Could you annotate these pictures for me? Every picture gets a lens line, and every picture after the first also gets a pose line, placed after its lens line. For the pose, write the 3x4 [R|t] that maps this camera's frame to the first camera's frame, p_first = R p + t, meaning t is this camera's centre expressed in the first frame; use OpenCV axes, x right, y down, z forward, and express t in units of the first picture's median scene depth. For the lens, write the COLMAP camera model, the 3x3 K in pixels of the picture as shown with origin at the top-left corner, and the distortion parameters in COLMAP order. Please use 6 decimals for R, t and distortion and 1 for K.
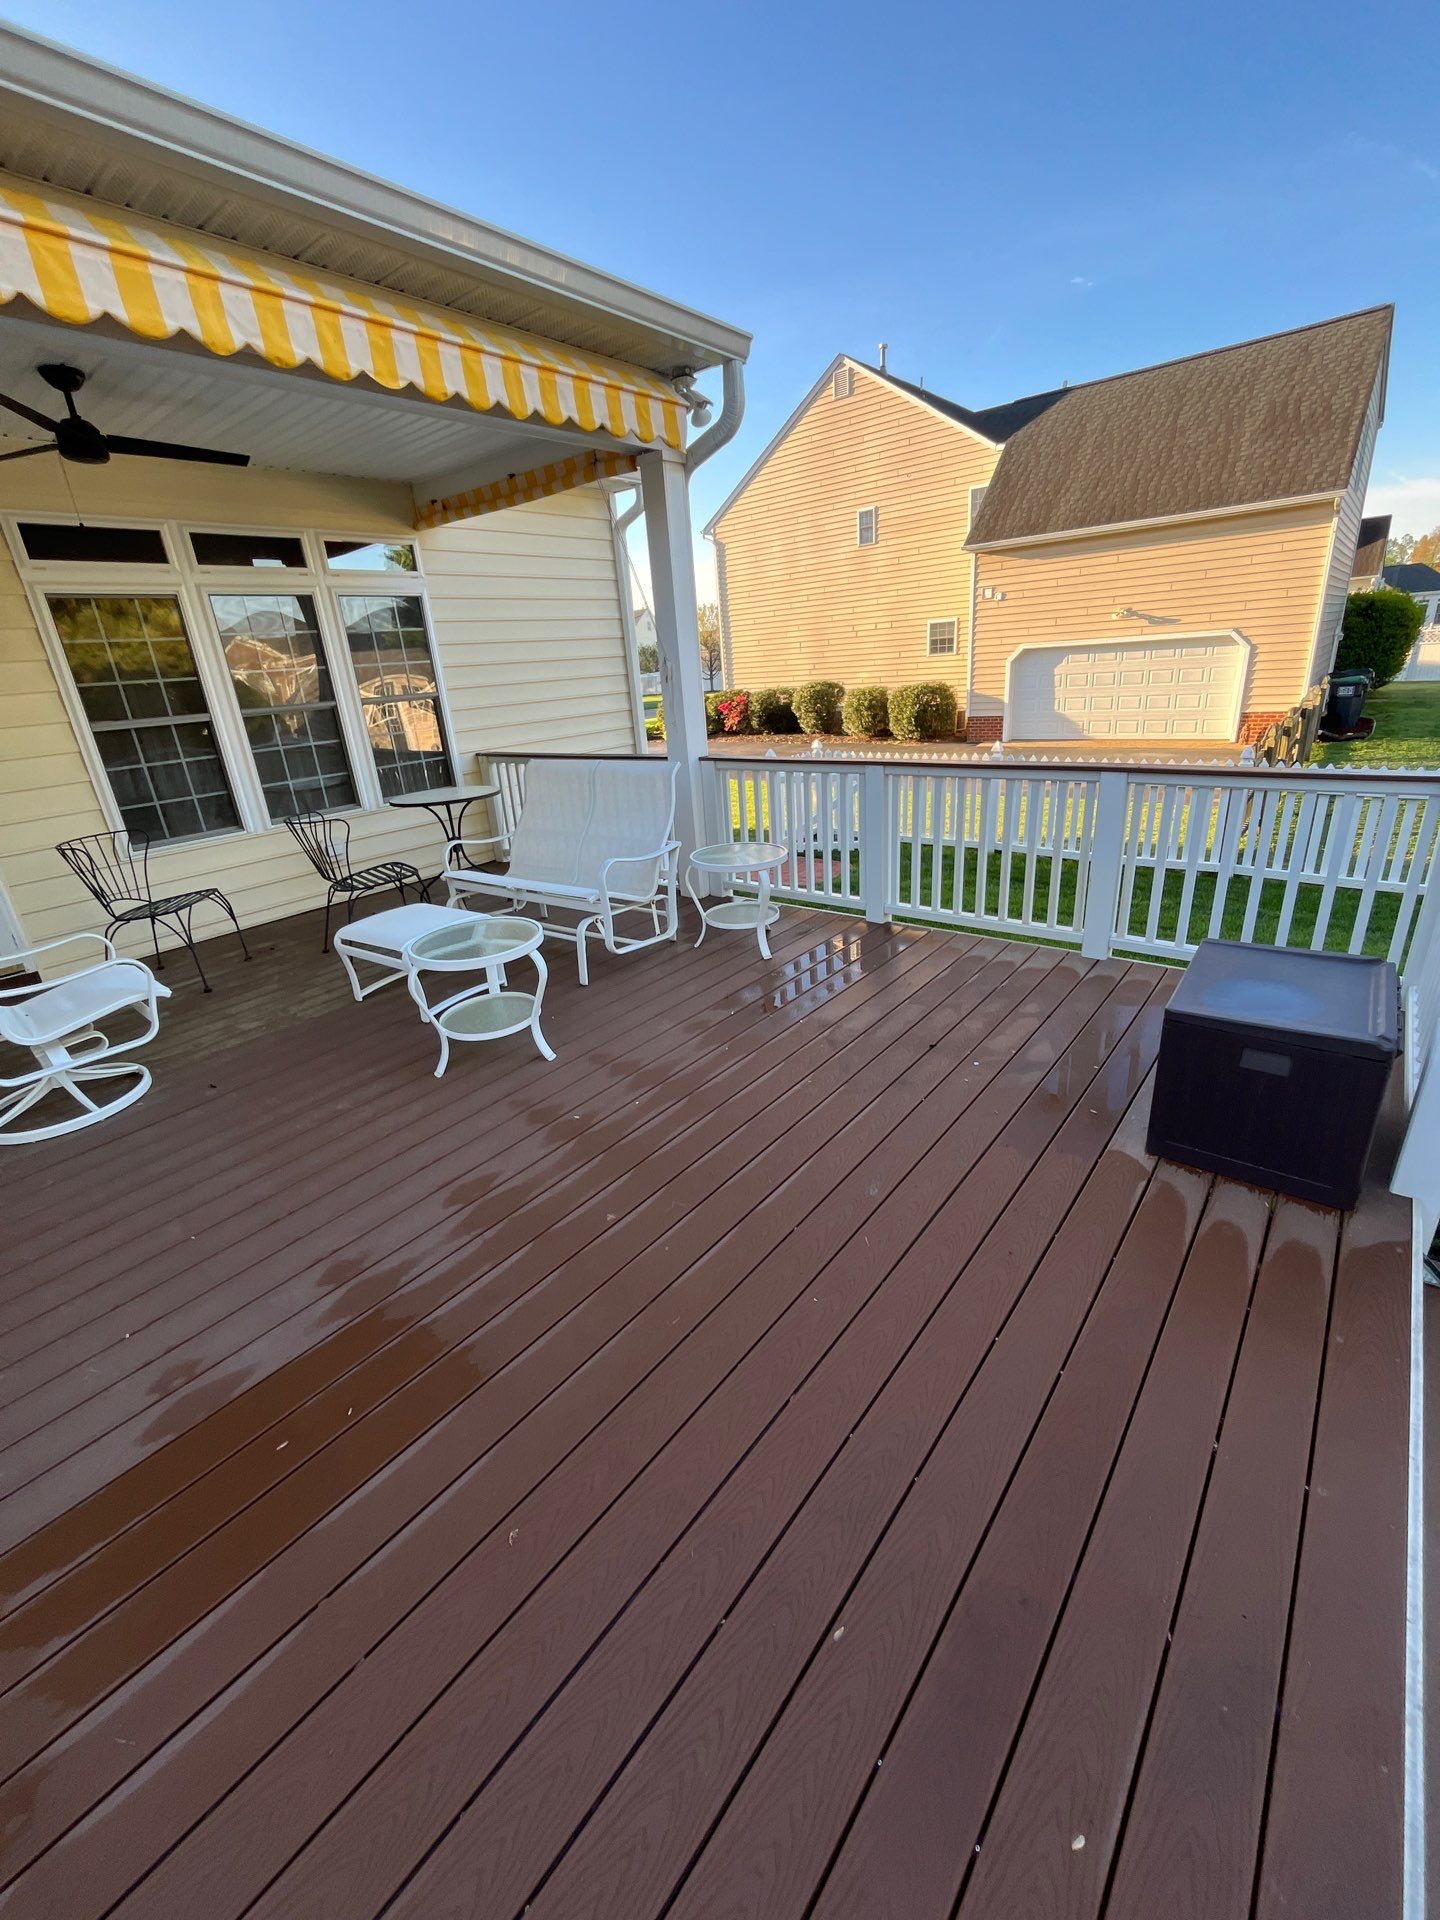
lens RADIAL K [[781.0, 0, 721.9], [0, 781.0, 958.9], [0, 0, 1]] dist [-0.004134, 0.000239]
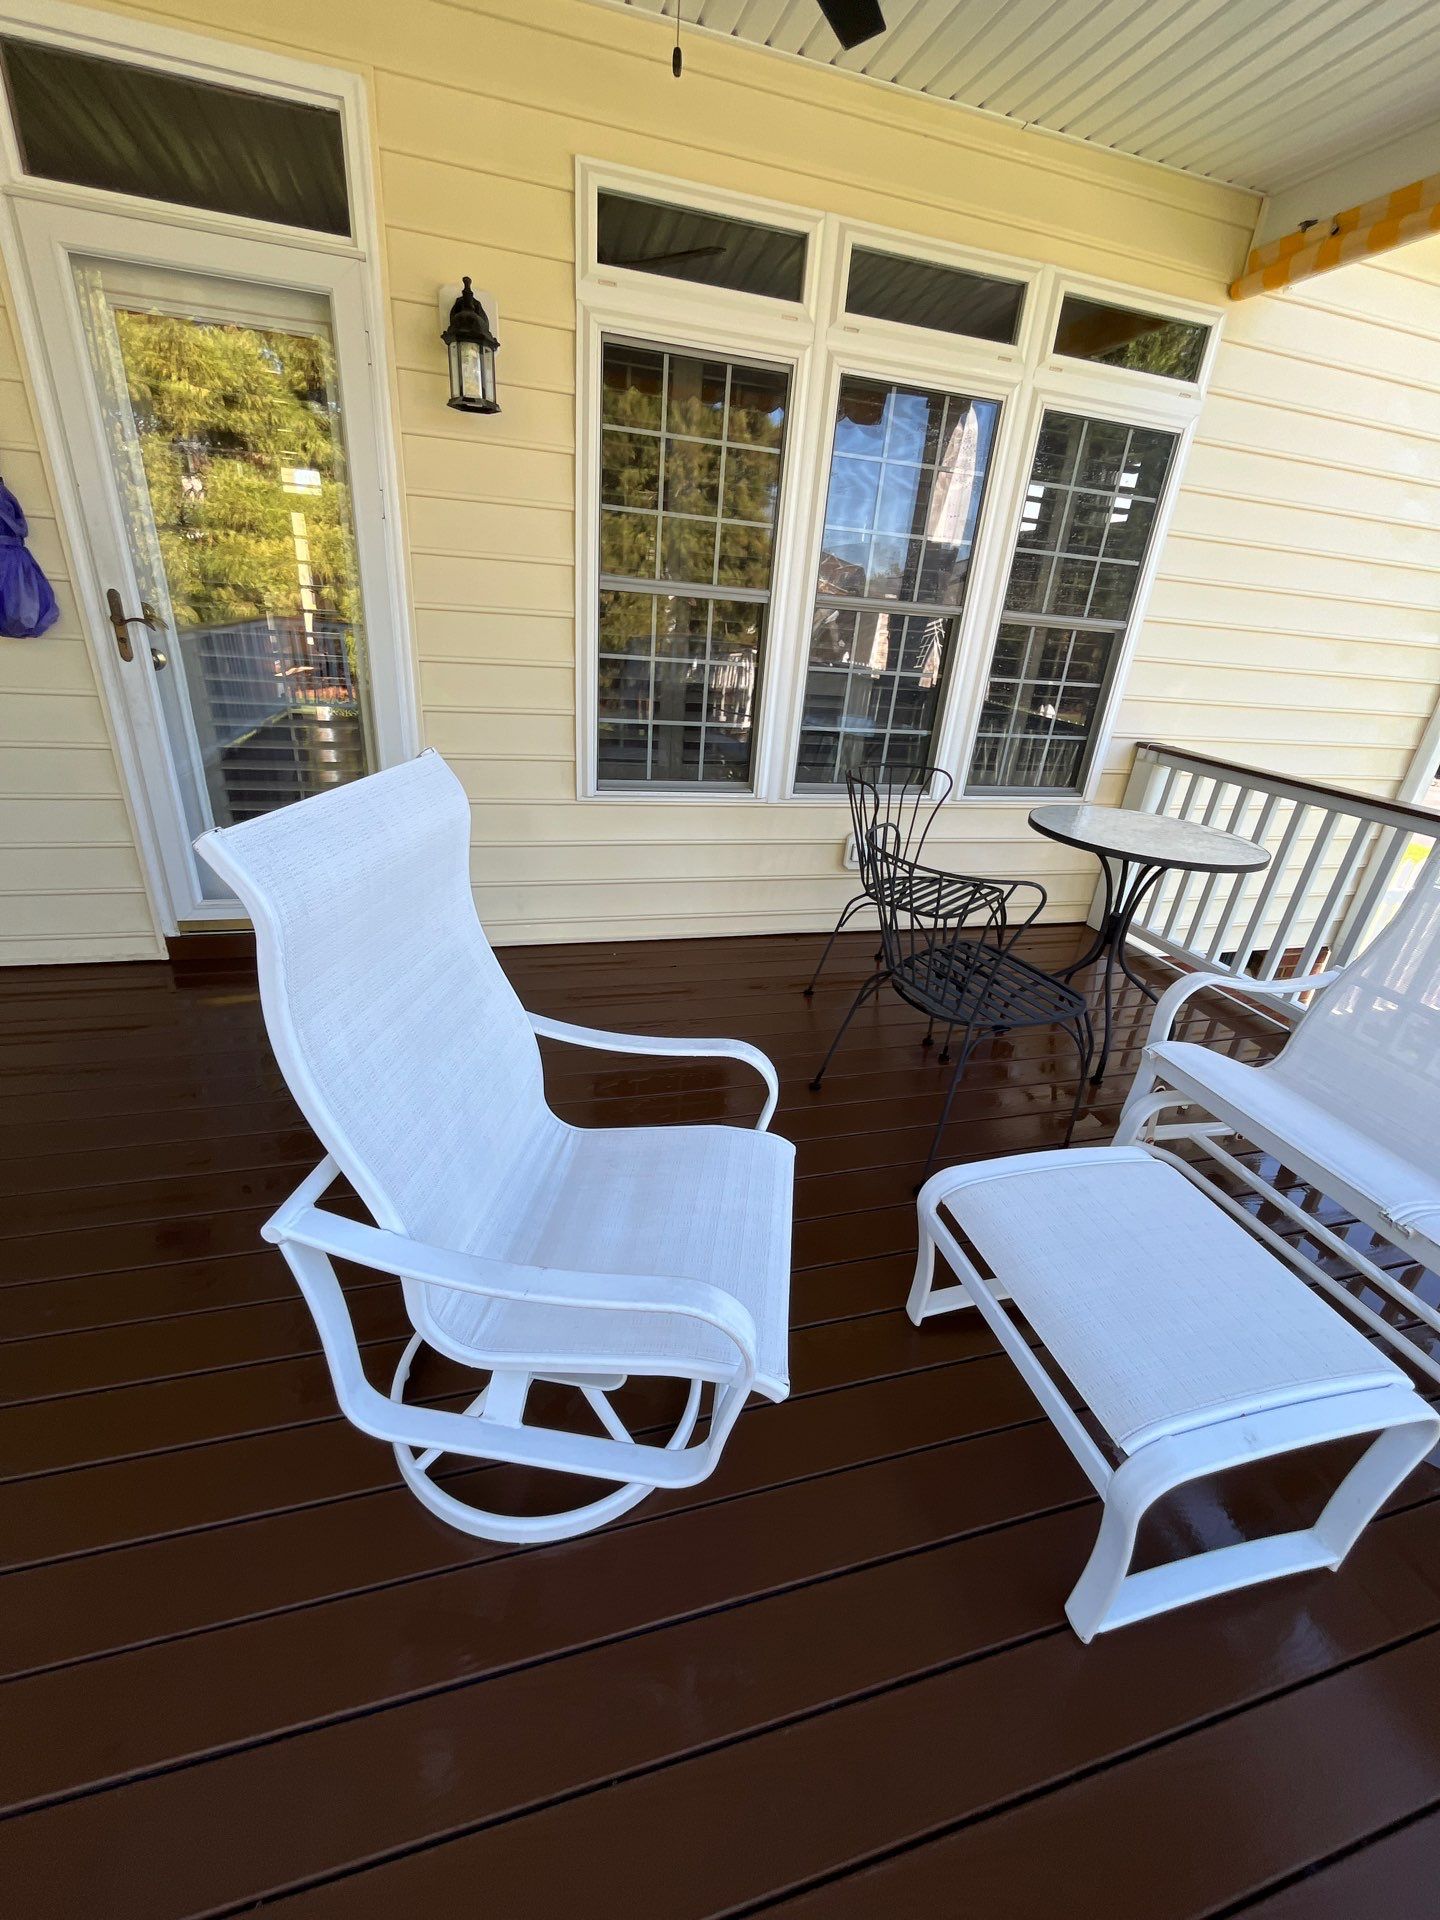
lens RADIAL K [[781.0, 0, 720.4], [0, 781.0, 958.0], [0, 0, 1]] dist [-0.004134, 0.000239]
pose [[0.811302, 0.358774, -0.461596, -0.304733], [-0.330052, 0.932776, 0.144897, -0.125358], [0.482550, 0.034796, 0.875177, 0.458362]]
